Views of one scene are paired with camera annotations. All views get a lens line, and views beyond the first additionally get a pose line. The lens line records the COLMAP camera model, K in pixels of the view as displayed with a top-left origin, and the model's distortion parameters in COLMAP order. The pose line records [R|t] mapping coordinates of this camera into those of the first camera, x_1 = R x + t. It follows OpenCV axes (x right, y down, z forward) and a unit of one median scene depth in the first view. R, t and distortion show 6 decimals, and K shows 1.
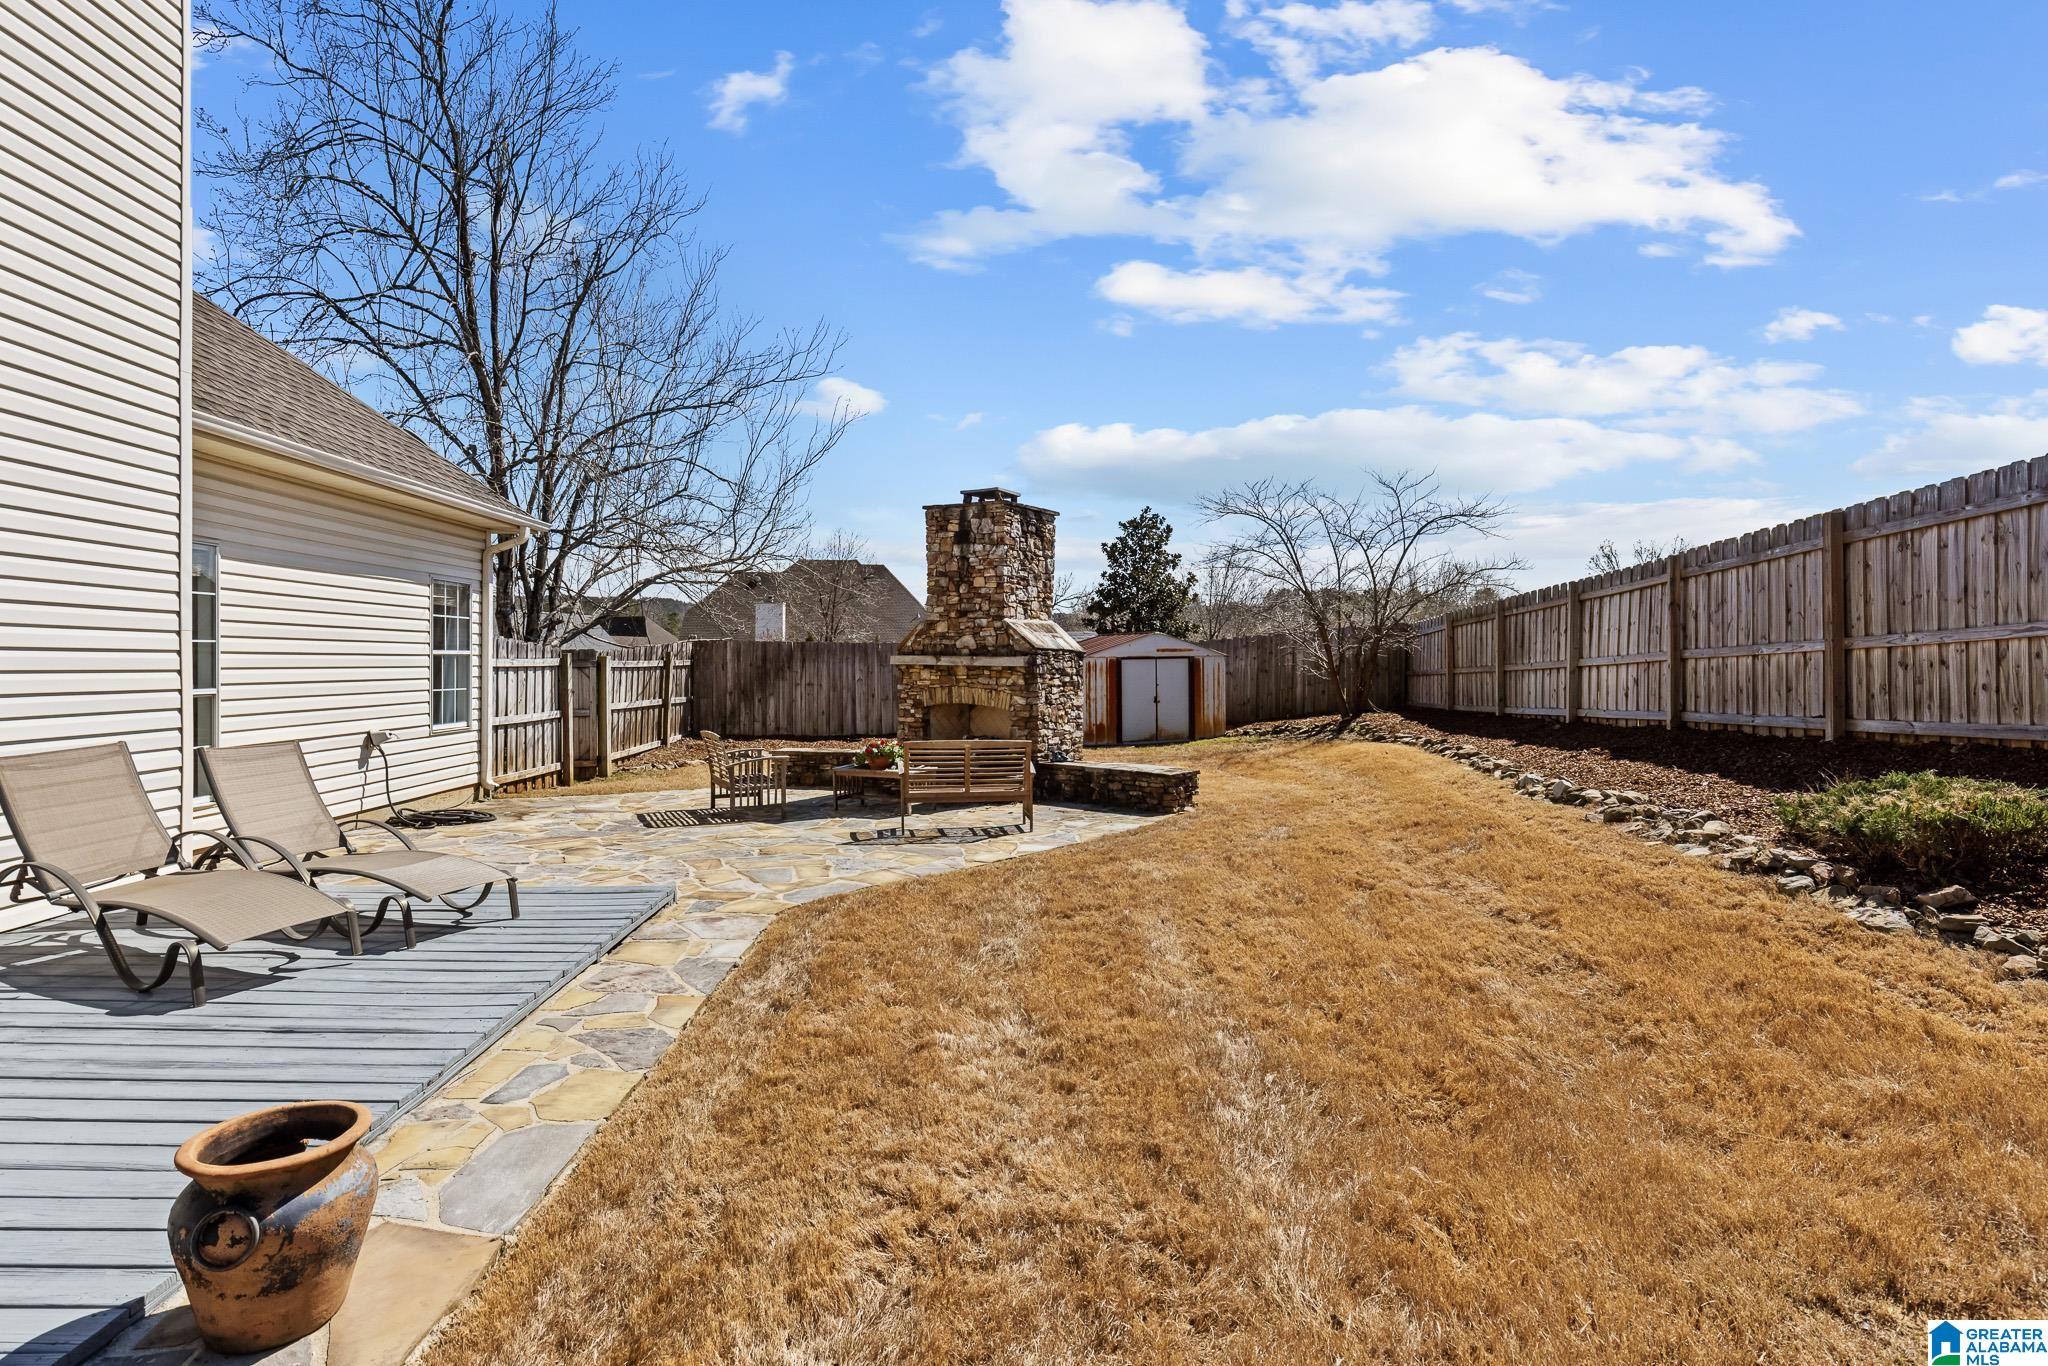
lens RADIAL K [[1017.2, 0, 1023.0], [0, 1017.2, 673.1], [0, 0, 1]] dist [-0.006075, -0.000464]
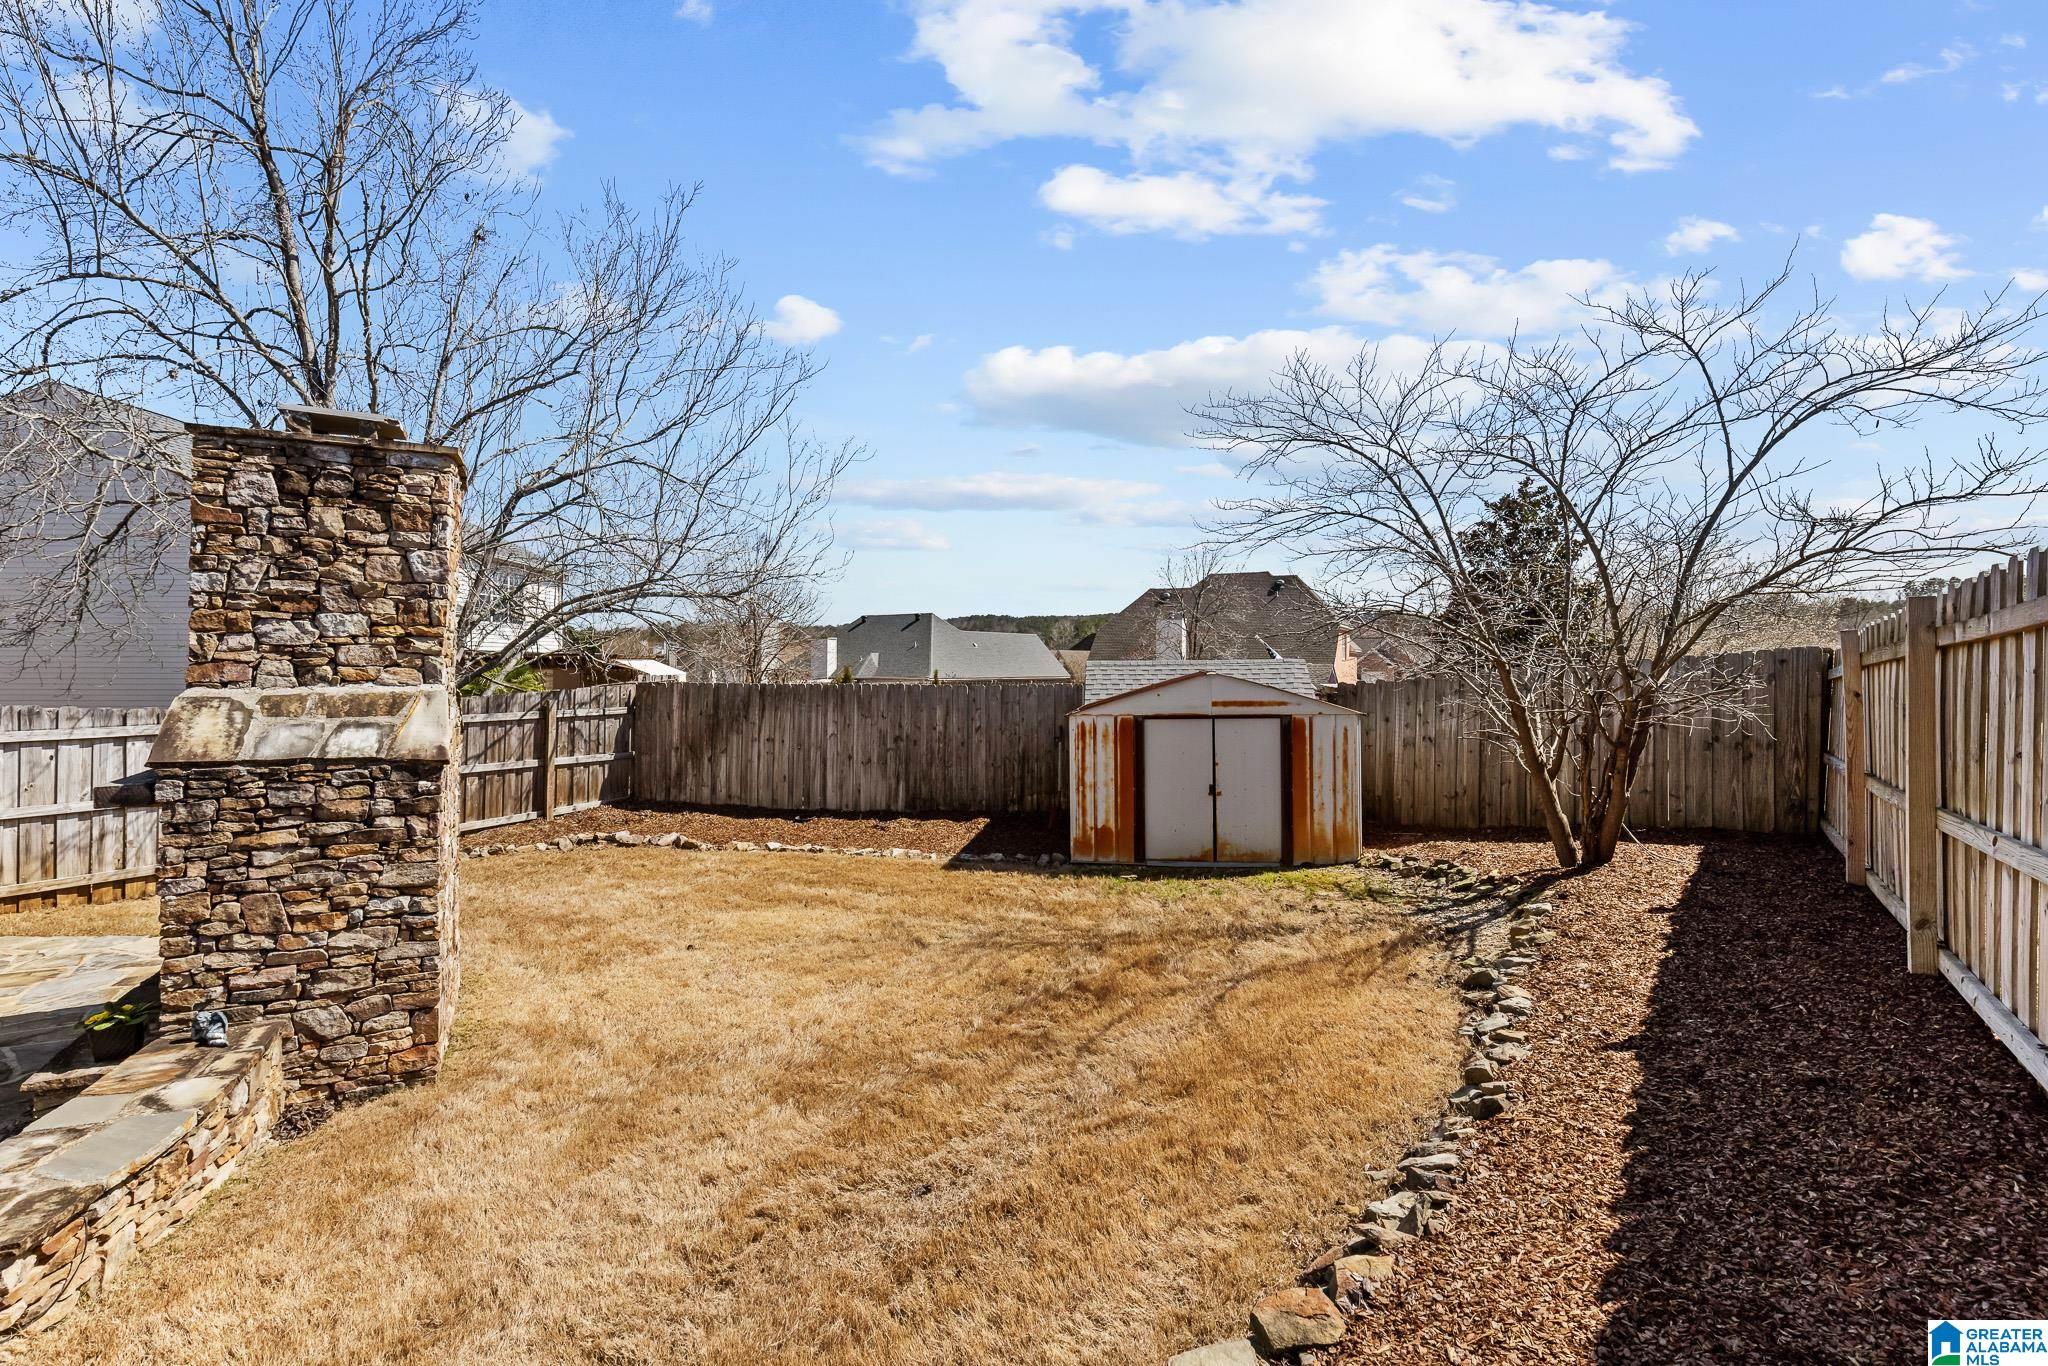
lens RADIAL K [[926.4, 0, 1020.9], [0, 926.4, 655.6], [0, 0, 1]] dist [0.006684, -0.001091]
pose [[0.864309, -0.006457, -0.502920, 0.487945], [-0.006562, 0.999688, -0.024112, -0.058831], [0.502918, 0.024140, 0.863997, 0.806685]]
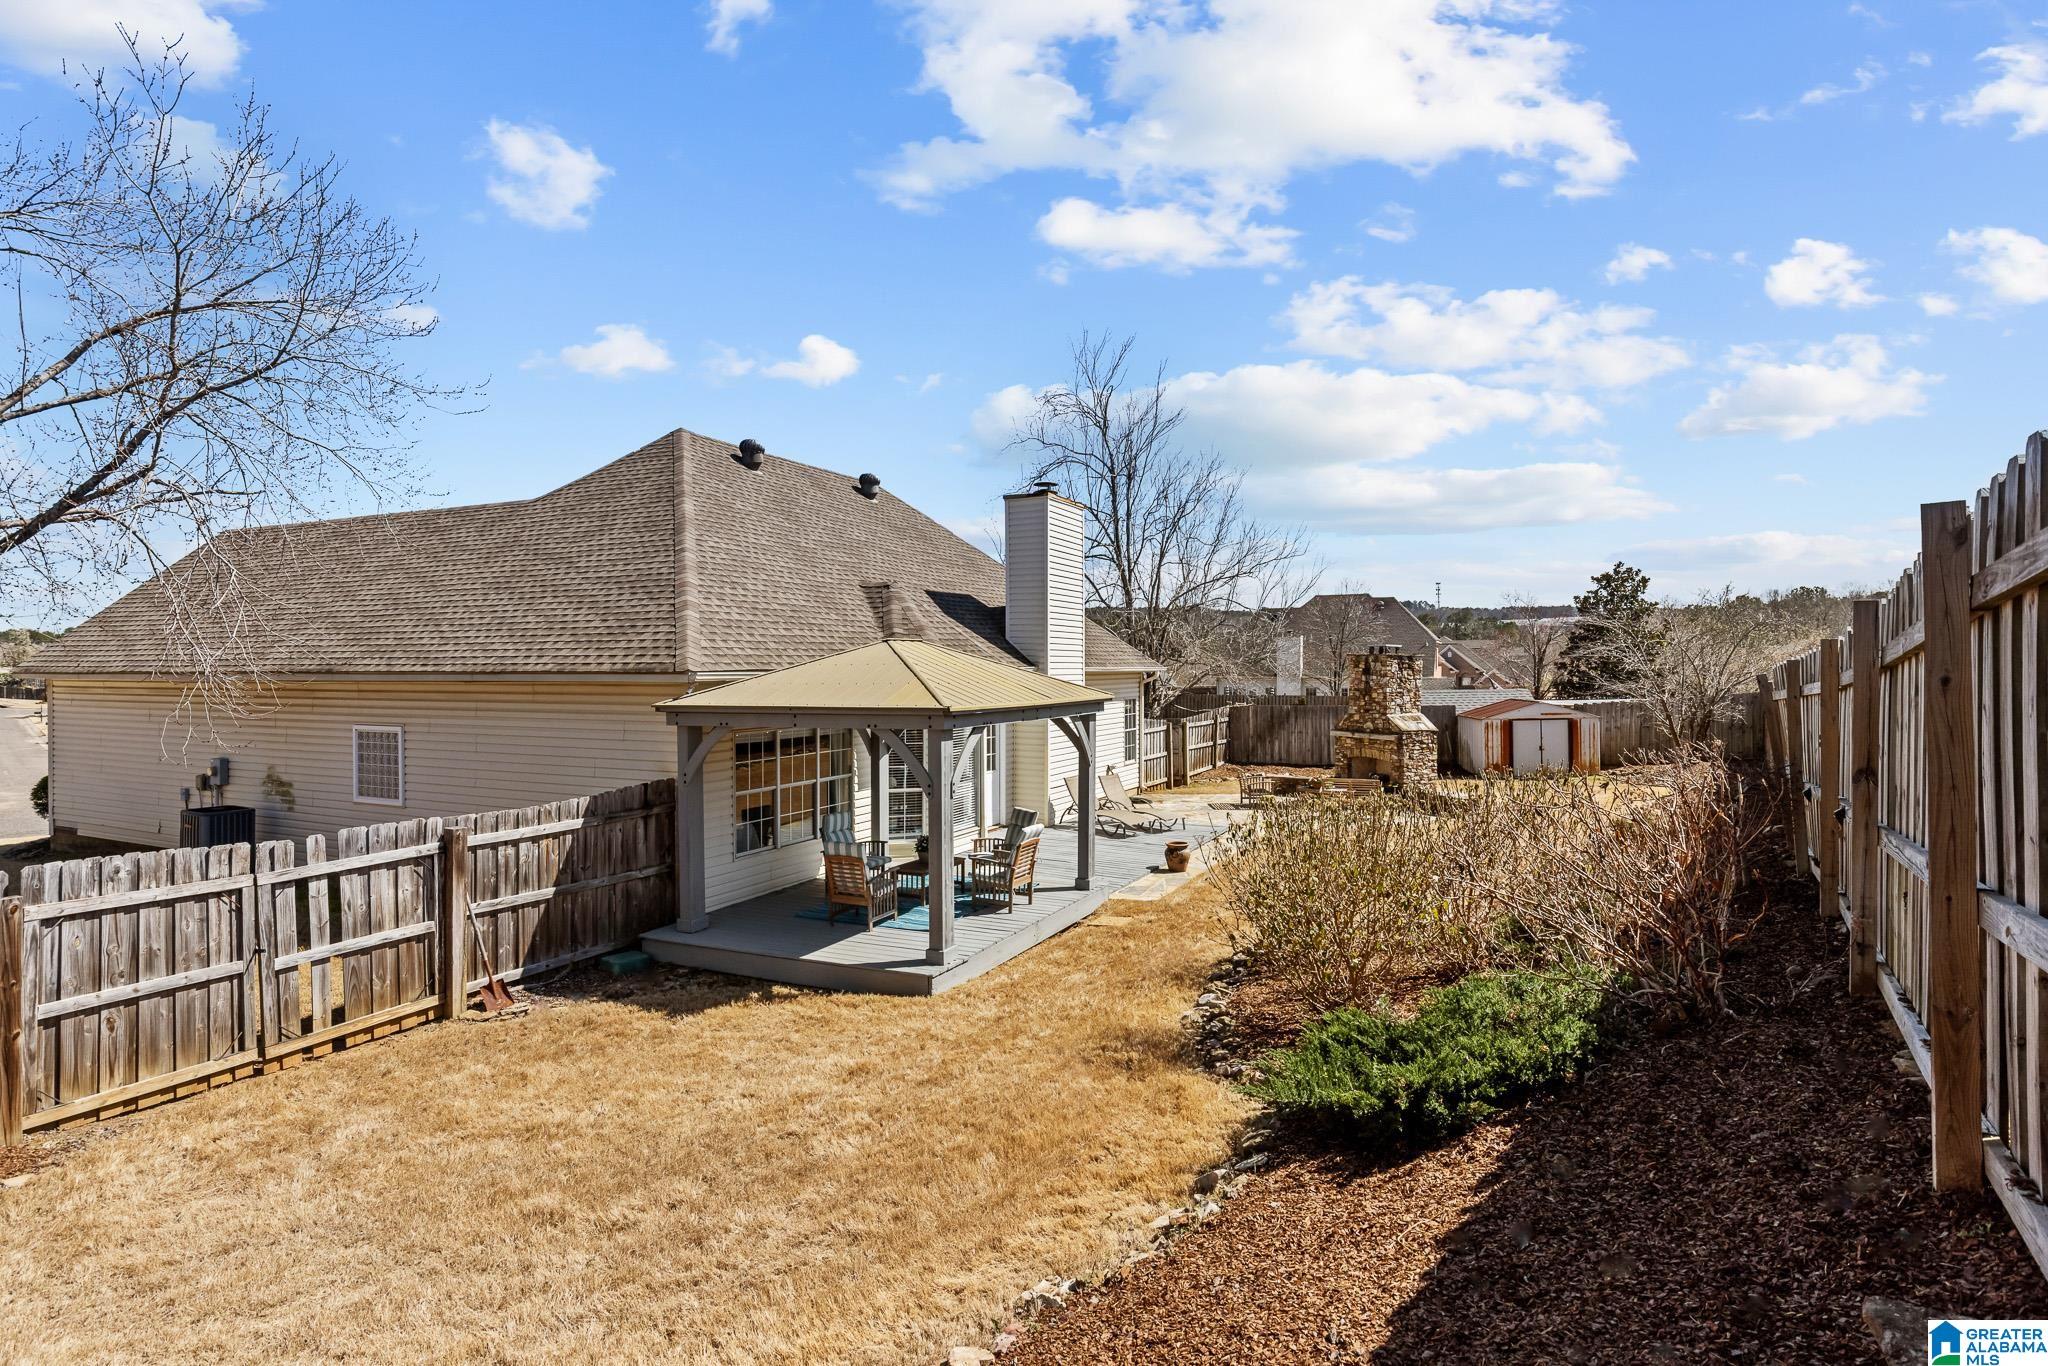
lens RADIAL K [[1007.7, 0, 1025.5], [0, 1007.7, 673.0], [0, 0, 1]] dist [-0.002410, -0.000109]
pose [[0.873907, -0.005521, -0.486061, 0.303383], [0.001724, 0.999964, -0.008258, -0.114677], [0.486090, 0.006379, 0.873886, -0.989143]]
